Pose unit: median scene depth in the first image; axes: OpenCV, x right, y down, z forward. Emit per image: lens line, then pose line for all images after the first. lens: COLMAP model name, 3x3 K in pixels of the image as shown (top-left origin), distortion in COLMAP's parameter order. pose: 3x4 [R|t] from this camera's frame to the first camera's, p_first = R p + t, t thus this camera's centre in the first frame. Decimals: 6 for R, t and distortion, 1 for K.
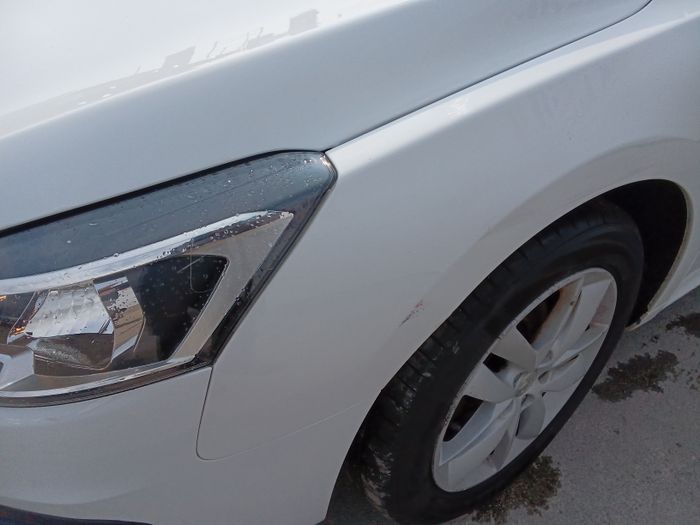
lens RADIAL K [[546.1, 0, 350.5], [0, 546.1, 277.4], [0, 0, 1]] dist [0.101254, -0.150724]
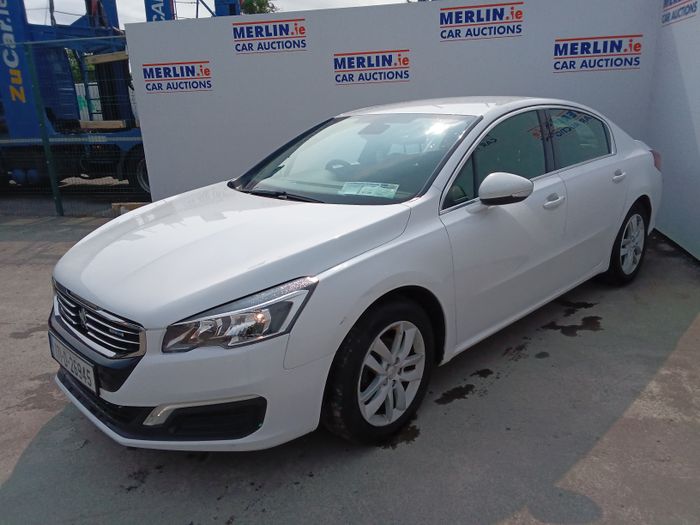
lens RADIAL K [[546.1, 0, 350.5], [0, 546.1, 277.4], [0, 0, 1]] dist [0.101254, -0.150724]
pose [[0.984181, -0.069021, 0.163171, -0.252853], [0.124000, 0.926165, -0.356149, 0.692688], [-0.126541, 0.370748, 0.920073, -1.492540]]
